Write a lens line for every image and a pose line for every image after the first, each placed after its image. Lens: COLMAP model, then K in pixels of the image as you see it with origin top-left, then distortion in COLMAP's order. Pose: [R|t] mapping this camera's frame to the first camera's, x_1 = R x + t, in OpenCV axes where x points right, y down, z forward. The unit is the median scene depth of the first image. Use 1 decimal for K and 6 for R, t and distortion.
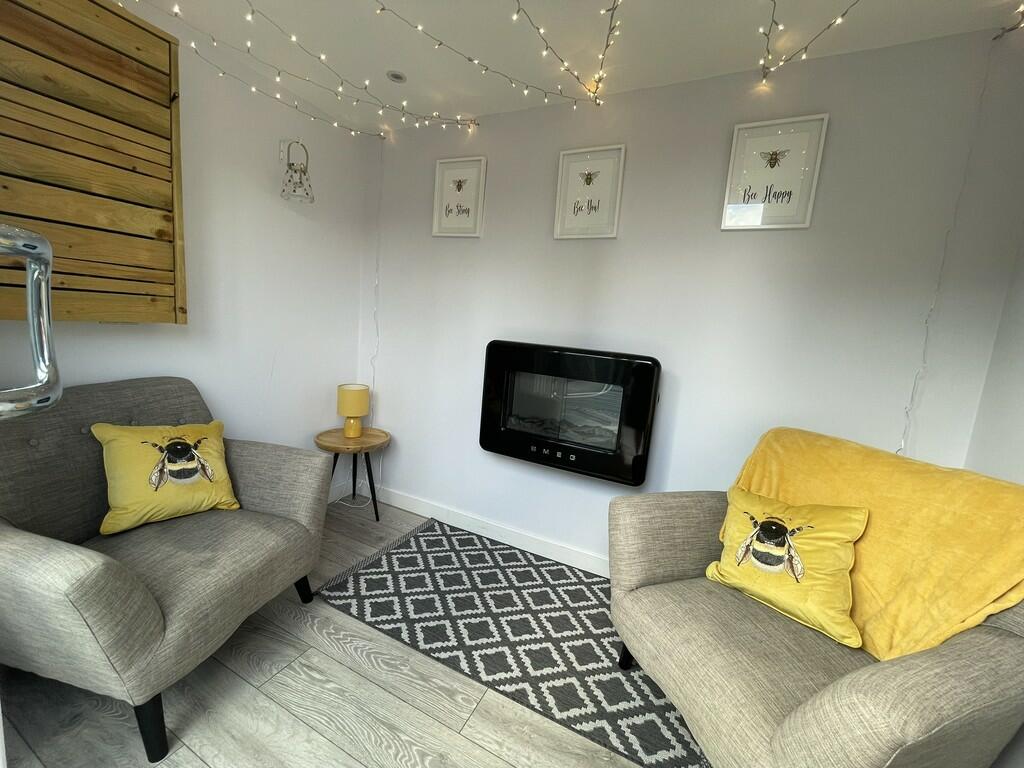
lens RADIAL K [[415.5, 0, 510.4], [0, 415.5, 379.1], [0, 0, 1]] dist [0.000068, 0.001821]
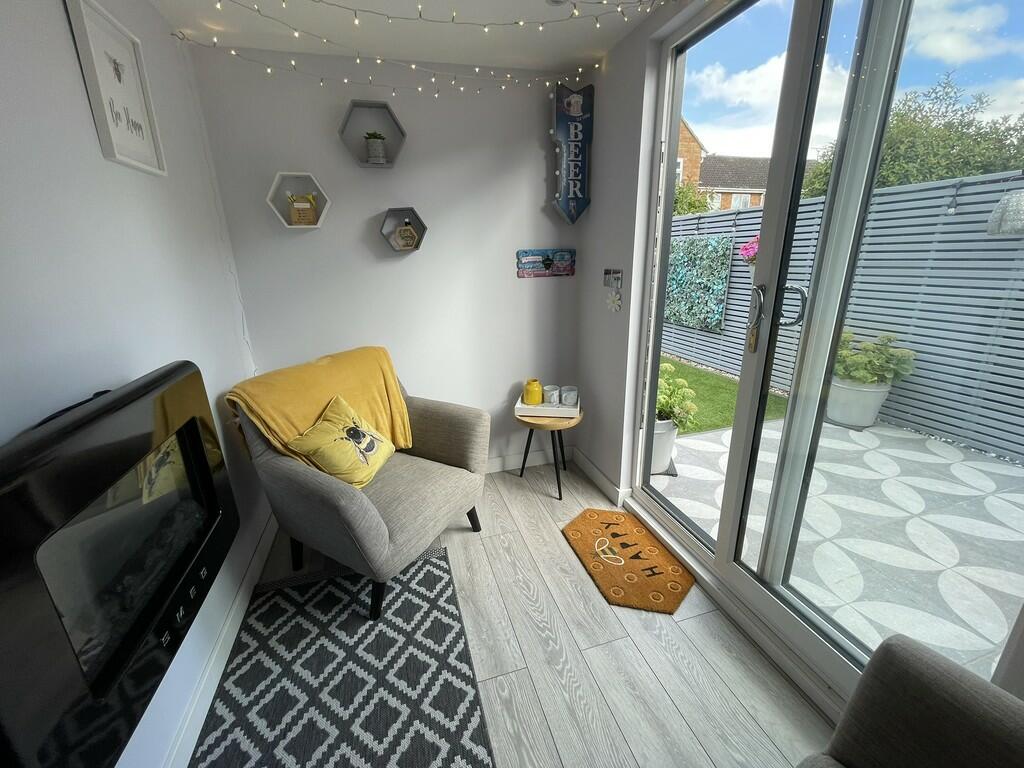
lens RADIAL K [[415.5, 0, 510.7], [0, 415.5, 382.4], [0, 0, 1]] dist [0.000068, 0.001821]
pose [[-0.685685, -0.271377, 0.675418, -0.587574], [0.066852, 0.900502, 0.429683, -0.333944], [-0.724822, 0.339780, -0.599319, 1.292279]]
